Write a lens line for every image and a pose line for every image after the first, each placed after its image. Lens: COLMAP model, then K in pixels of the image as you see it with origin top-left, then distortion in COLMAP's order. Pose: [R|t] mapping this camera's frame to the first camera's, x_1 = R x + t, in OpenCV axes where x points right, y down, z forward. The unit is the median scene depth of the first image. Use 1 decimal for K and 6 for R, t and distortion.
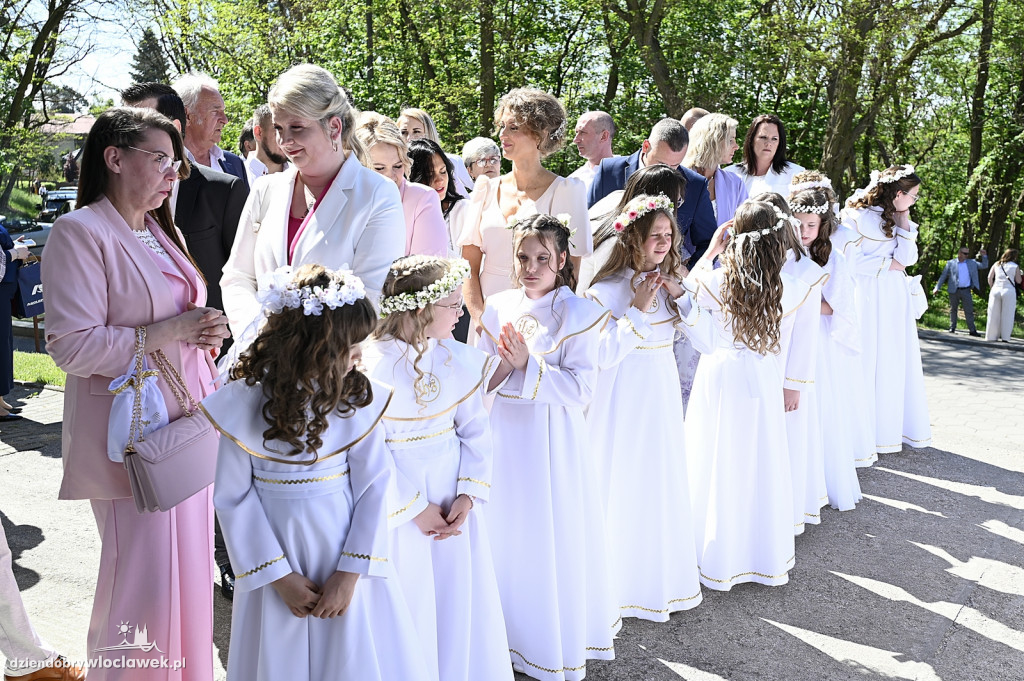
lens RADIAL K [[989.4, 0, 503.8], [0, 989.4, 342.6], [0, 0, 1]] dist [0.002564, 0.000000]
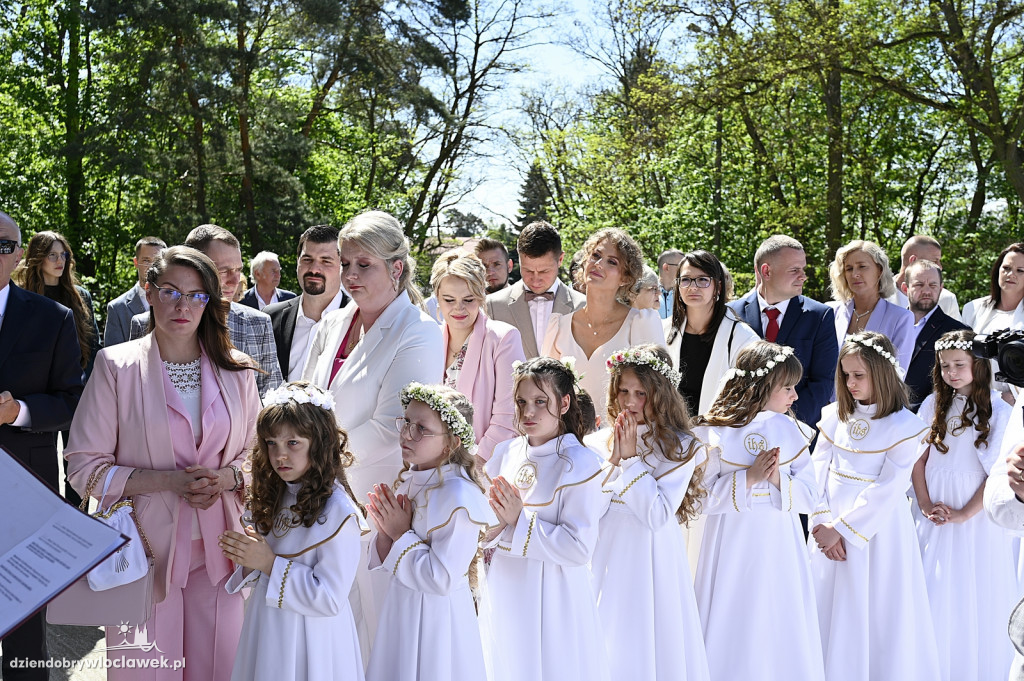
lens RADIAL K [[989.4, 0, 514.1], [0, 989.4, 343.4], [0, 0, 1]] dist [0.002564, 0.000000]
pose [[0.930658, 0.032284, -0.364462, 0.314938], [-0.075009, 0.991778, -0.103685, -0.036741], [0.358118, 0.123833, 0.925428, 0.106347]]
